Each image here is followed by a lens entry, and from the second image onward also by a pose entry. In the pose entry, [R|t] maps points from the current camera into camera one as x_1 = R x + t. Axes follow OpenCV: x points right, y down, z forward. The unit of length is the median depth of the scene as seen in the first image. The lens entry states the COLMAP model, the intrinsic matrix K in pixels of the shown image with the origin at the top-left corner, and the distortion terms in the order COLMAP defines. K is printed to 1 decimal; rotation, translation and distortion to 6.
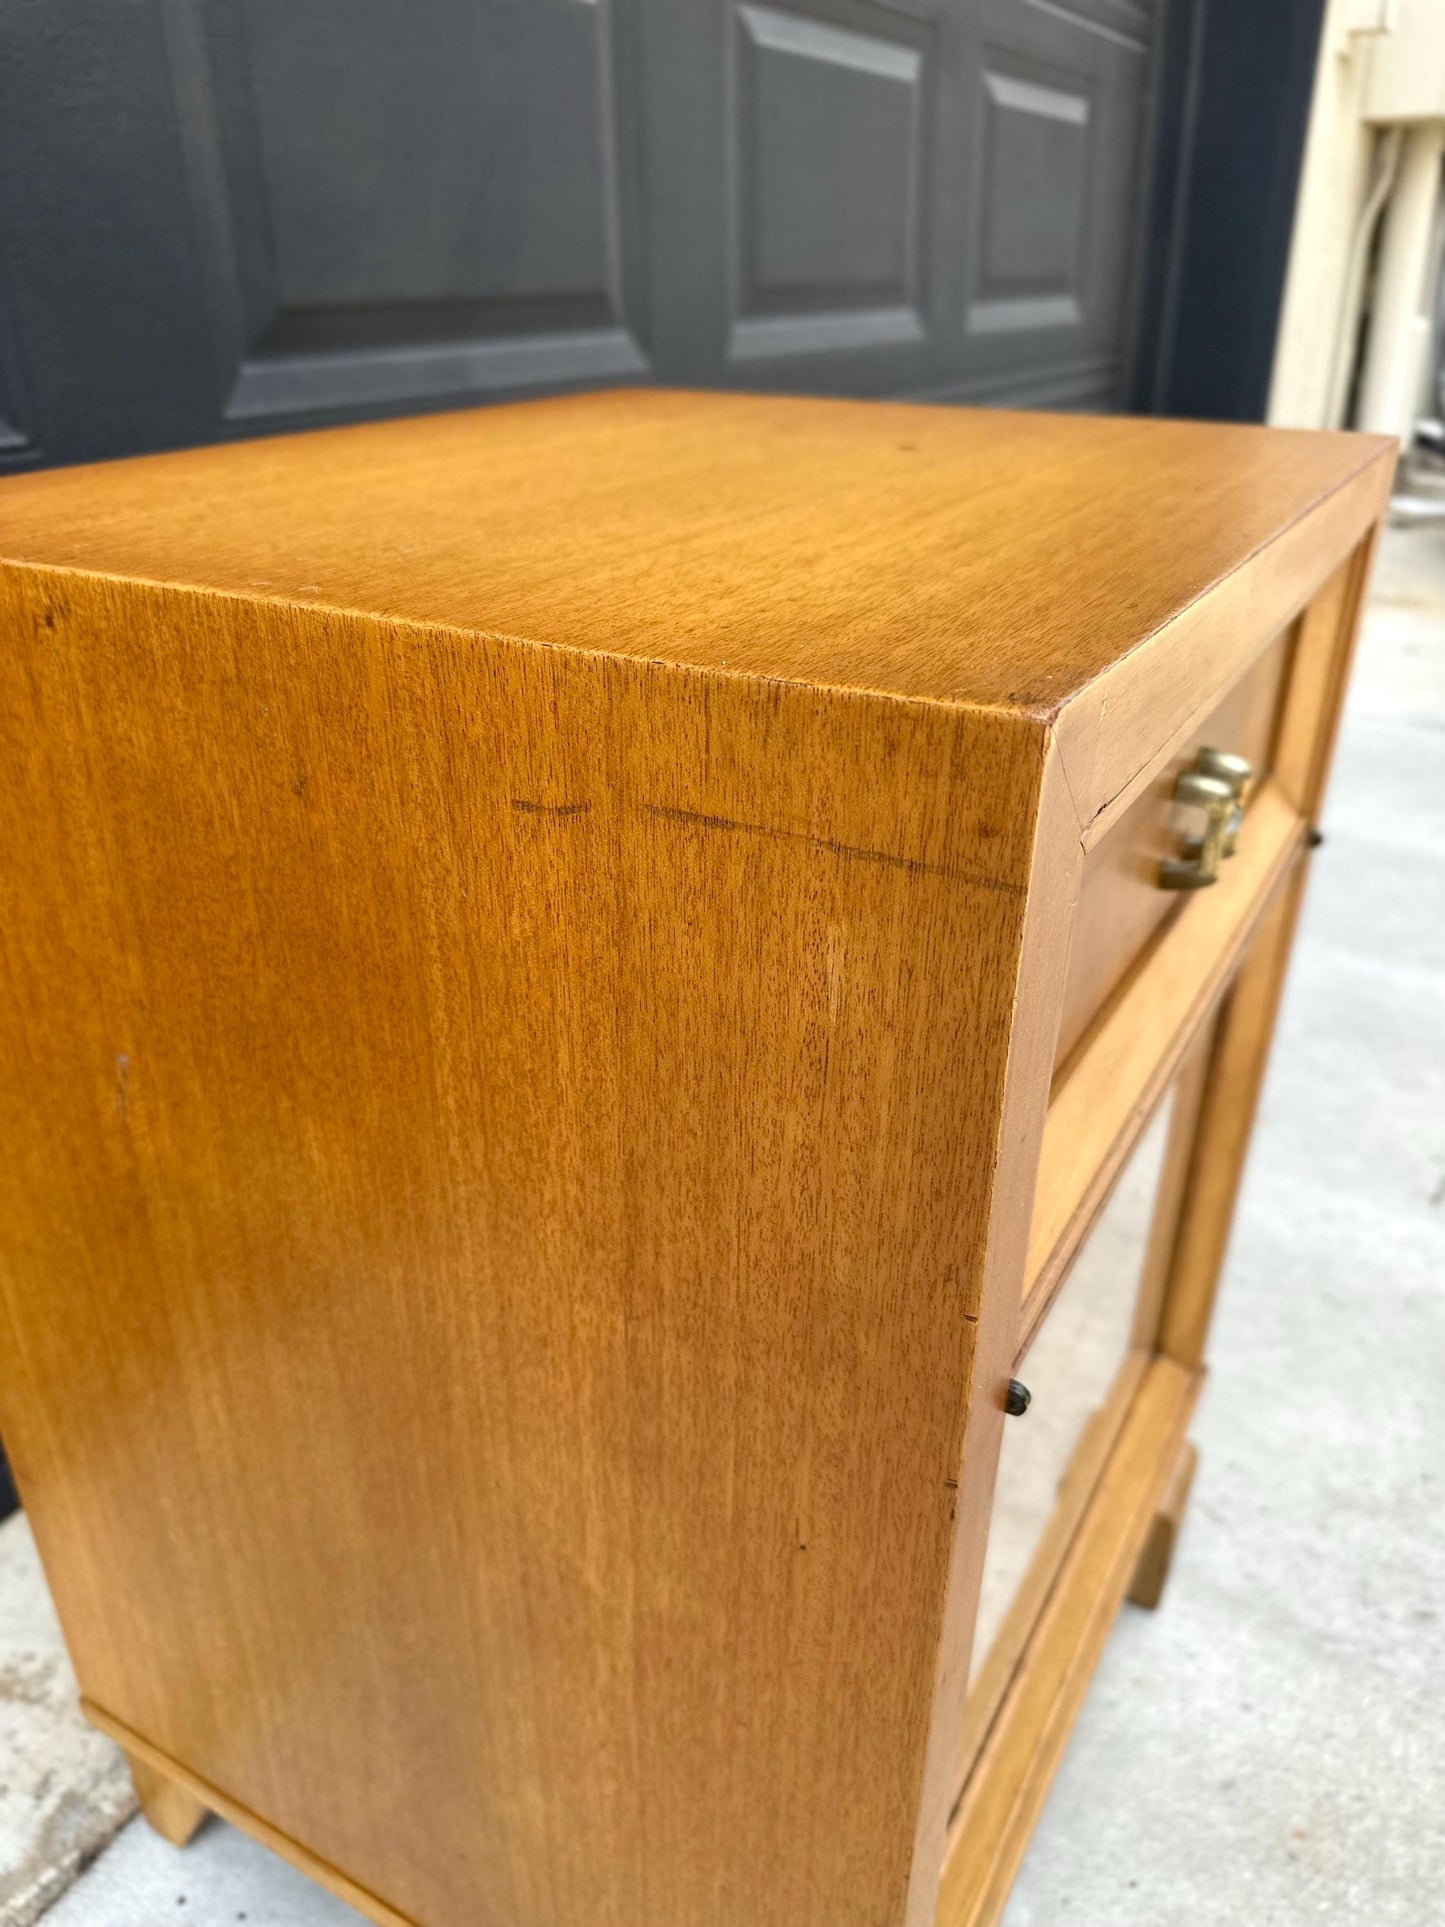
lens RADIAL K [[1410.6, 0, 709.6], [0, 1410.6, 973.8], [0, 0, 1]] dist [0.018511, -0.046044]
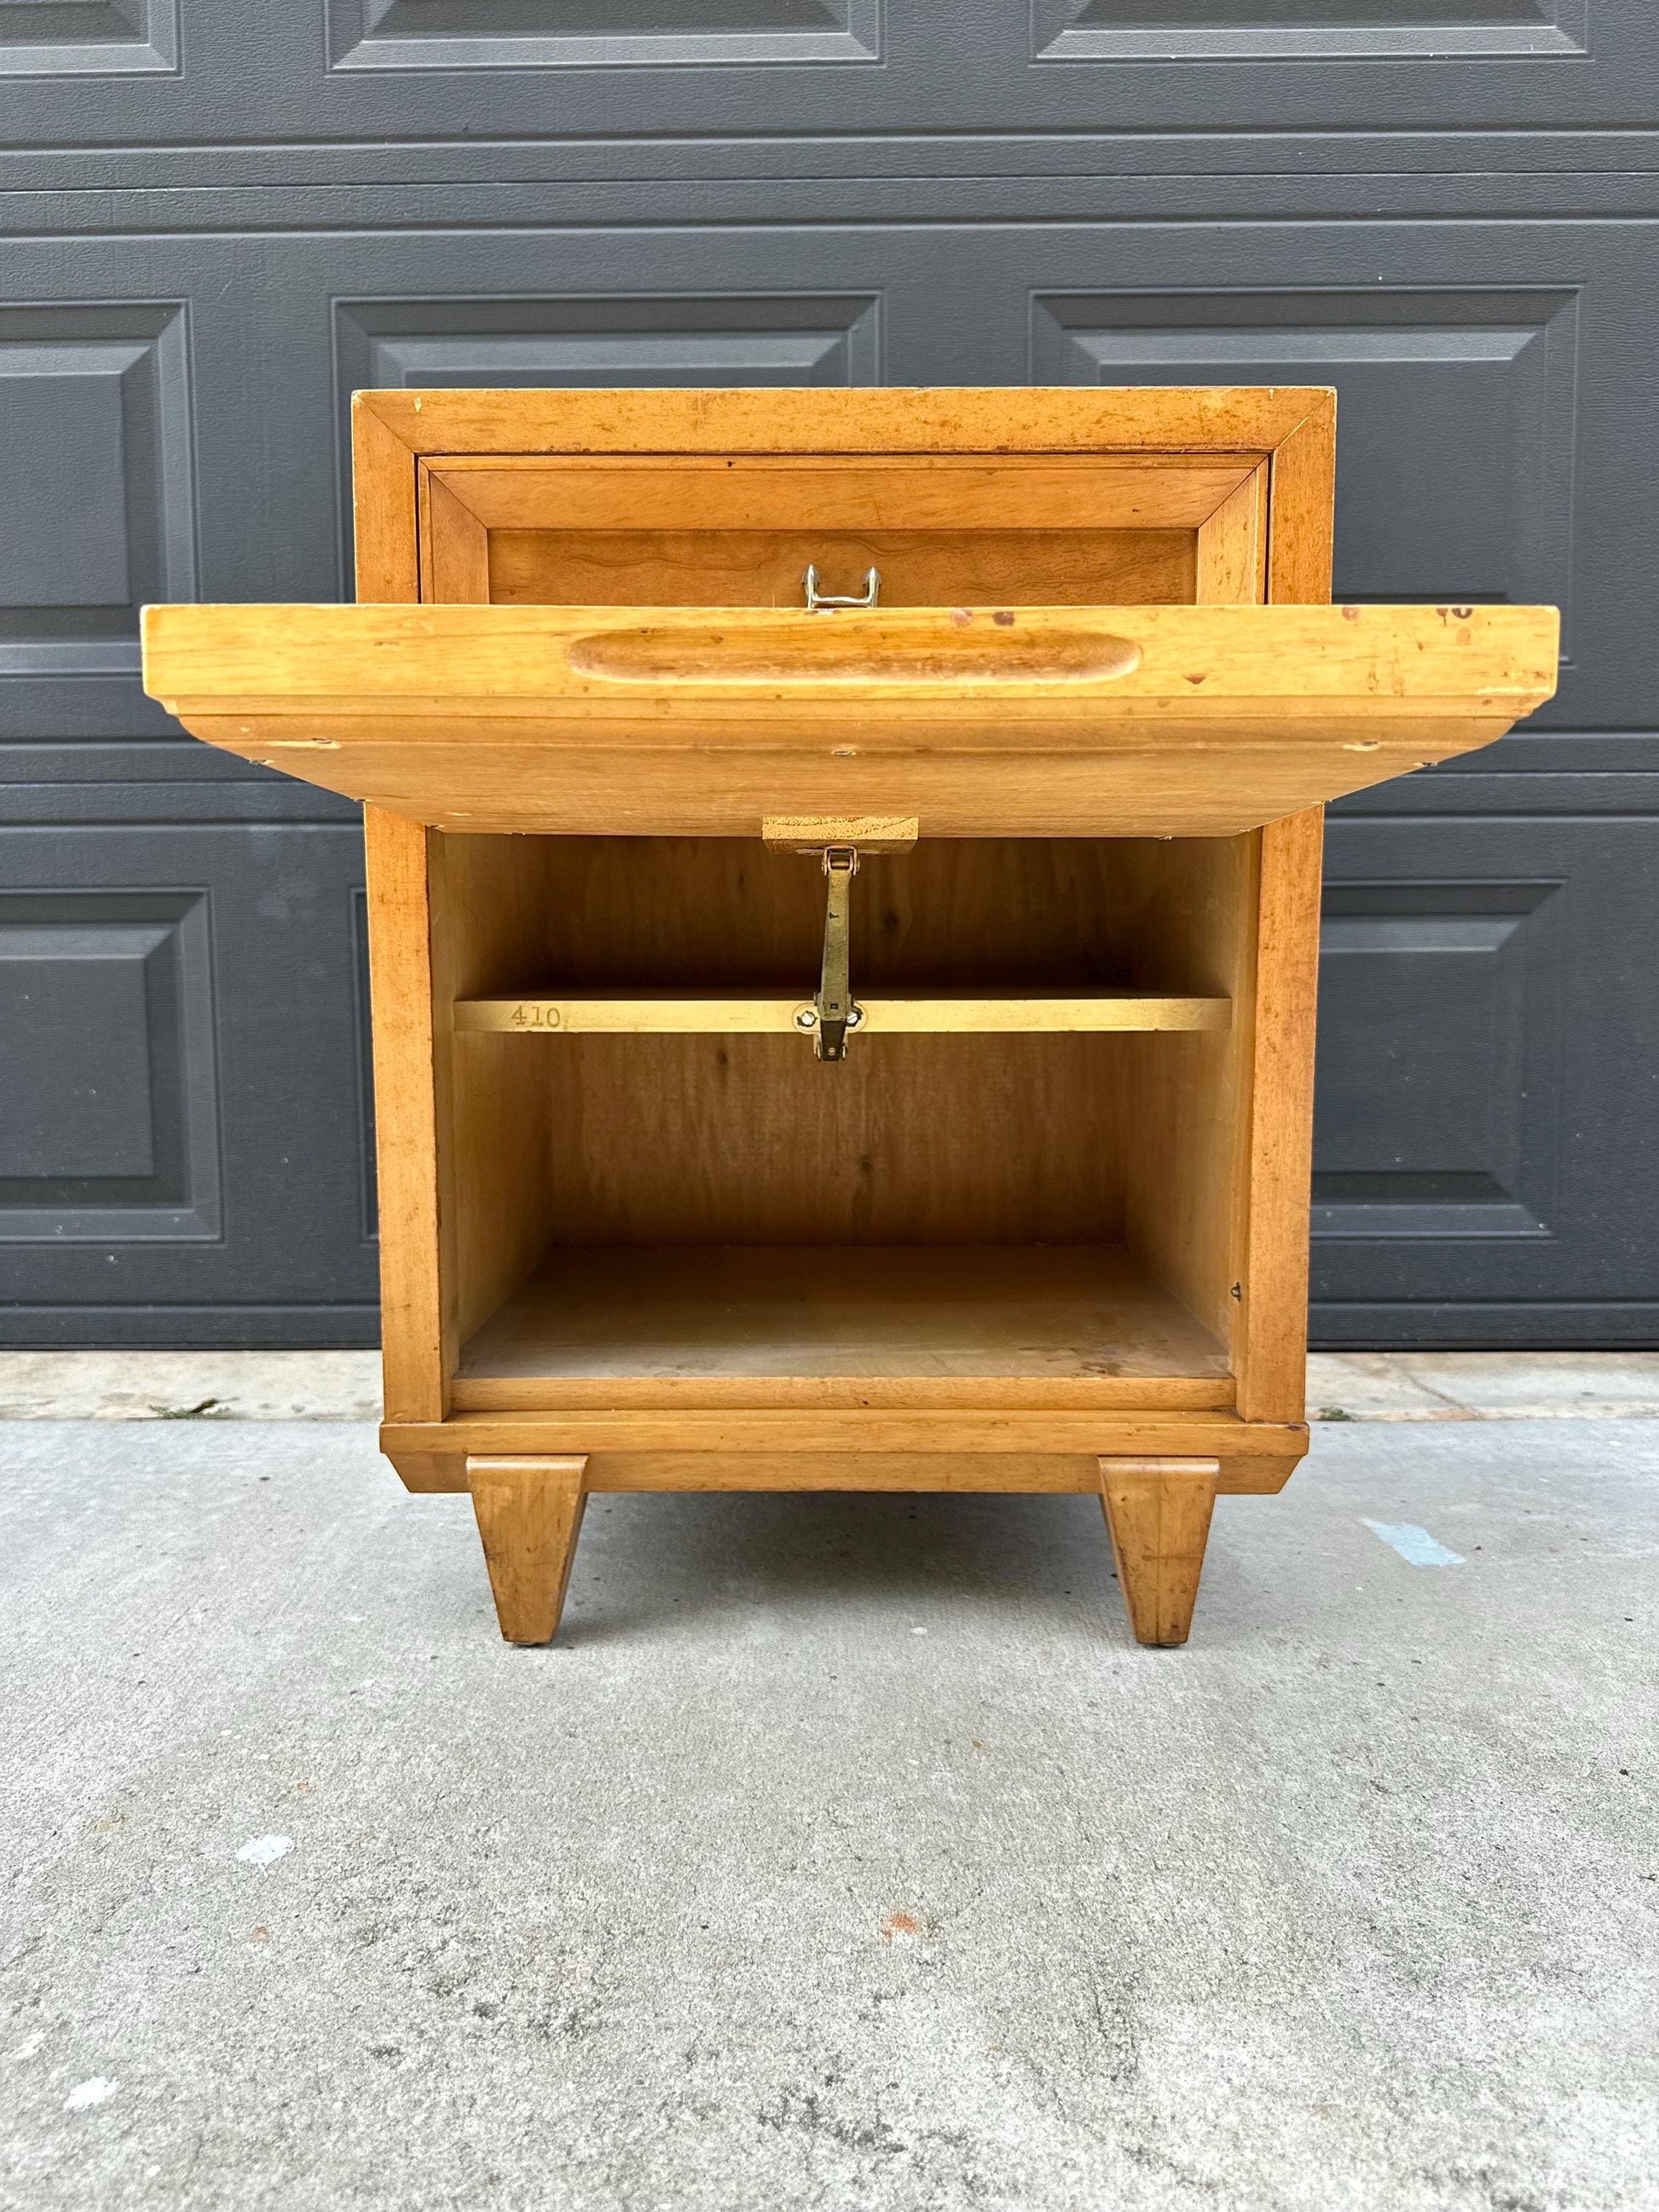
lens RADIAL K [[1596.4, 0, 823.9], [0, 1596.4, 1128.6], [0, 0, 1]] dist [0.015135, -0.028624]
pose [[0.497661, 0.088001, -0.862896, 2.254290], [-0.390843, 0.910868, -0.132519, 0.771482], [0.774323, 0.403206, 0.487698, 0.453331]]
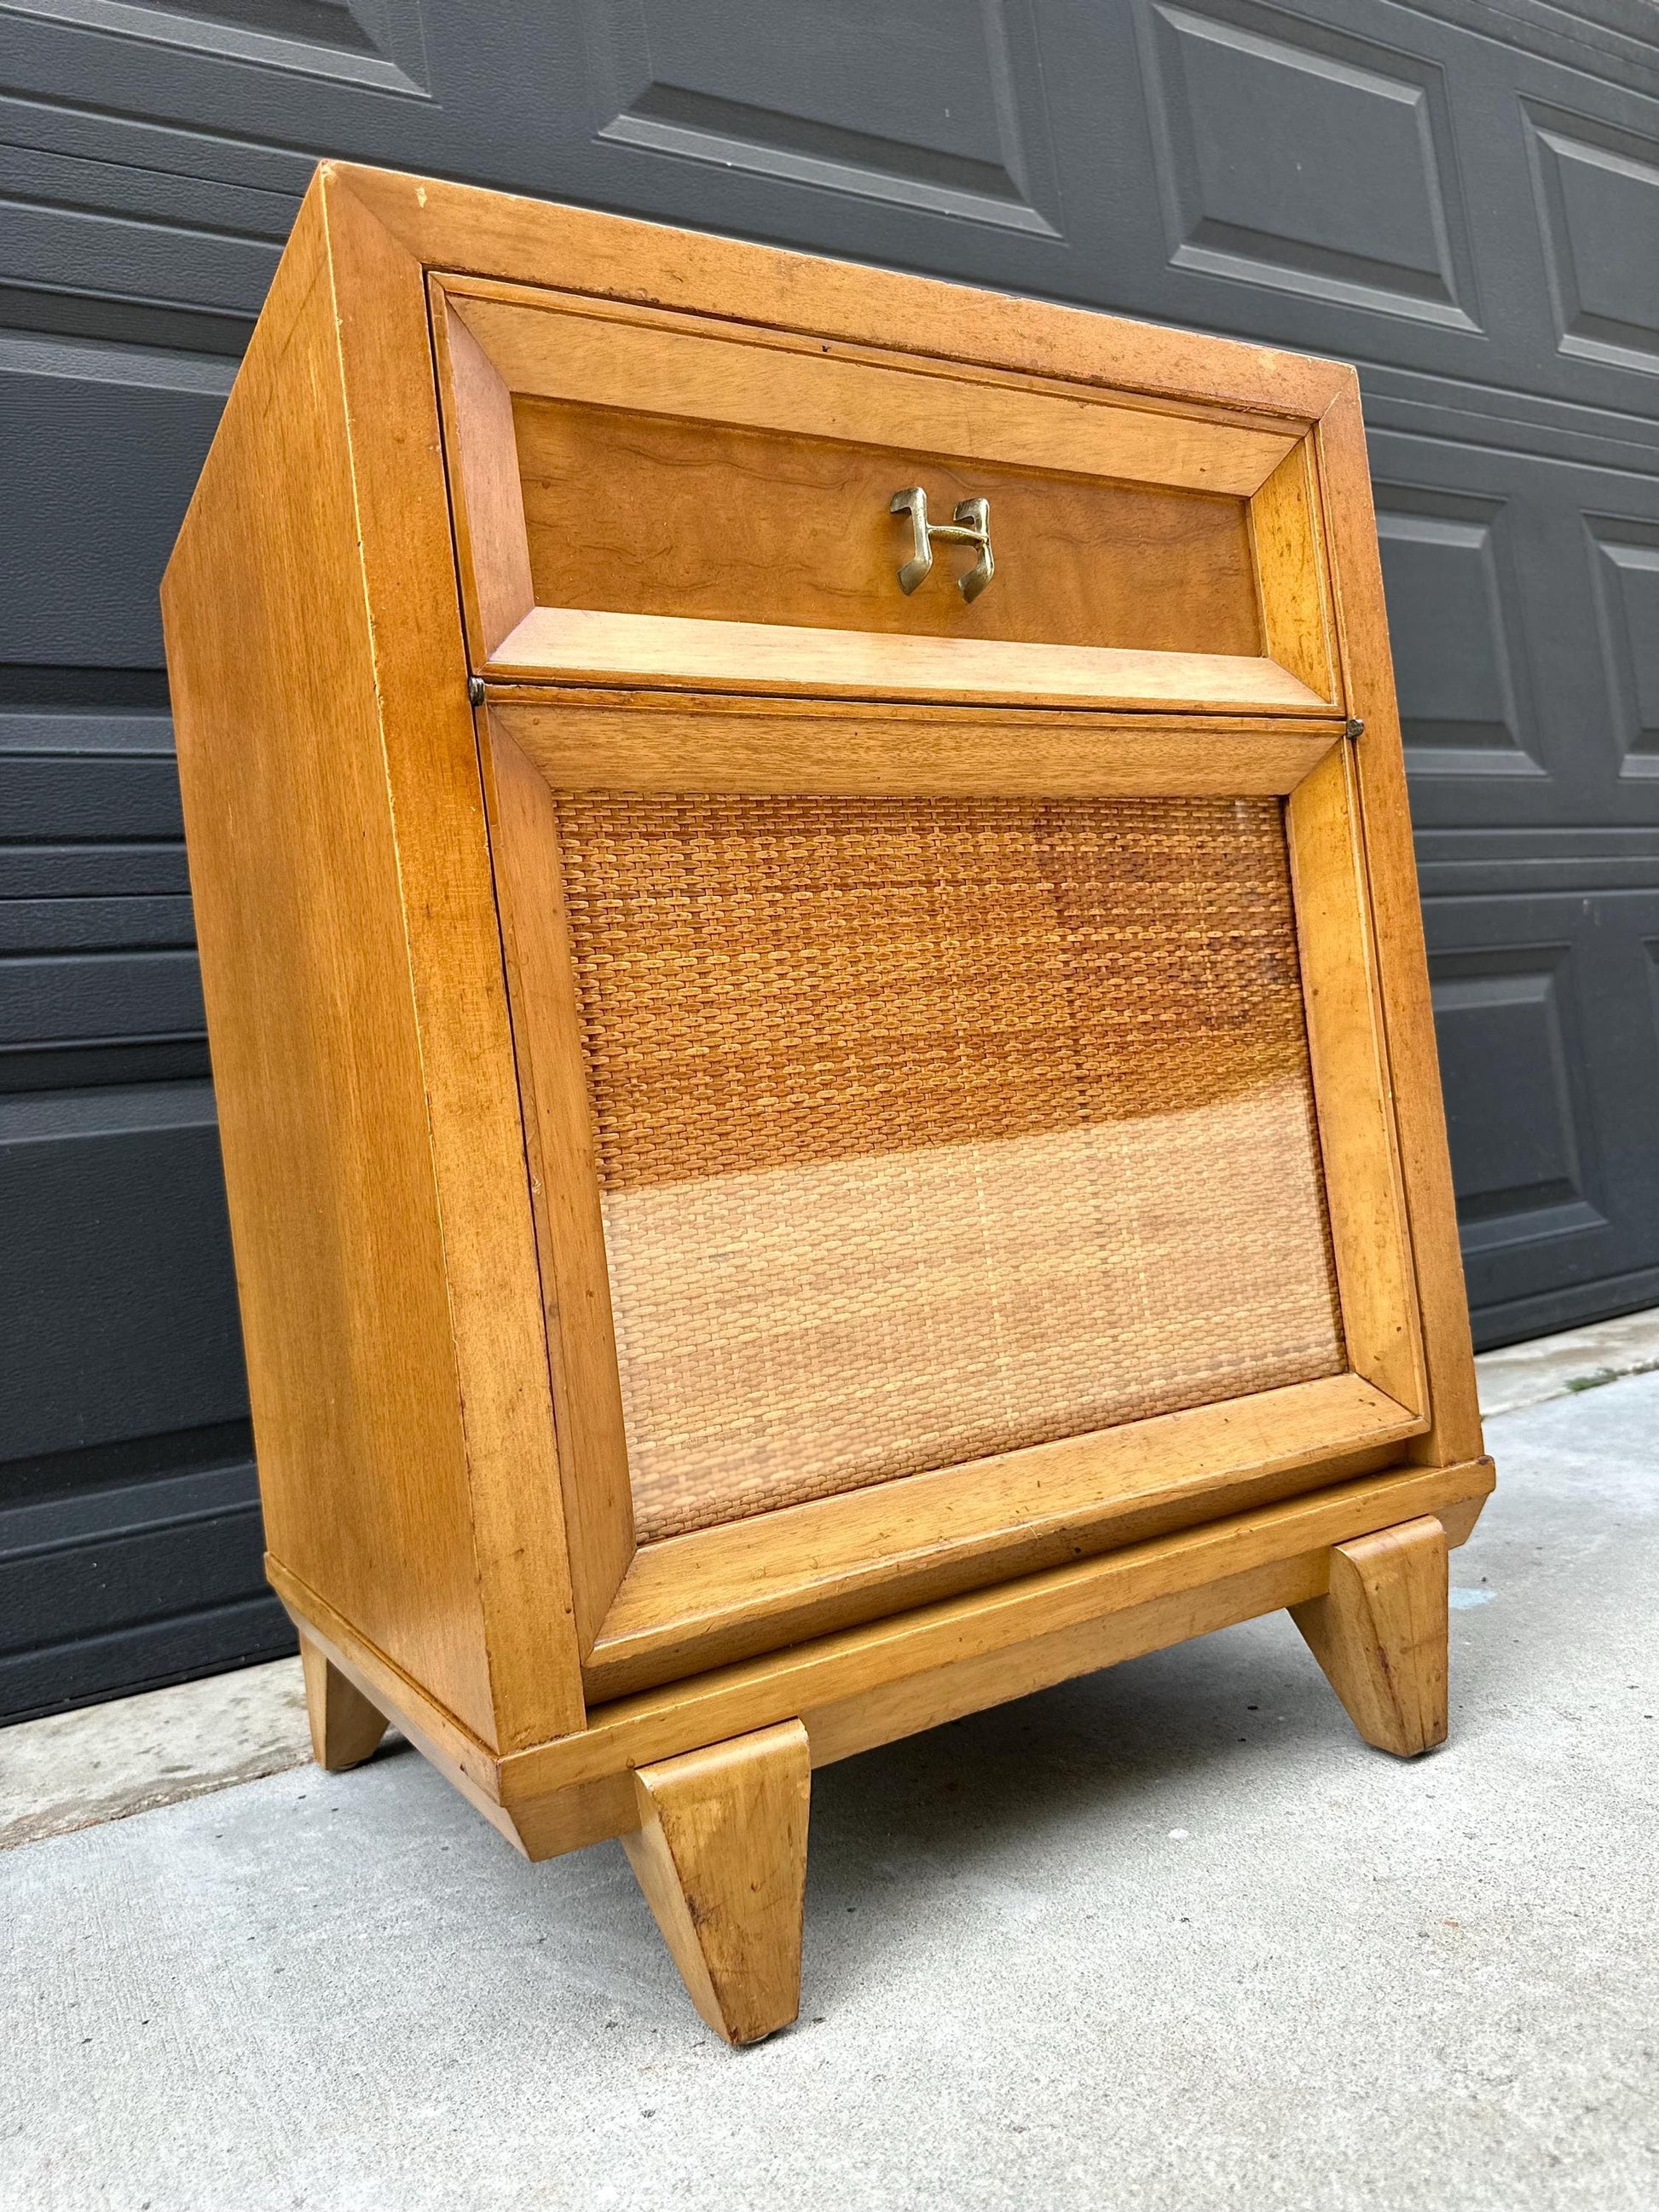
lens RADIAL K [[1596.4, 0, 830.3], [0, 1596.4, 1133.8], [0, 0, 1]] dist [0.015135, -0.028624]
pose [[0.859484, -0.107518, -0.499727, 1.084964], [-0.118782, 0.908856, -0.399839, 1.111052], [0.497170, 0.403014, 0.768376, 0.116636]]
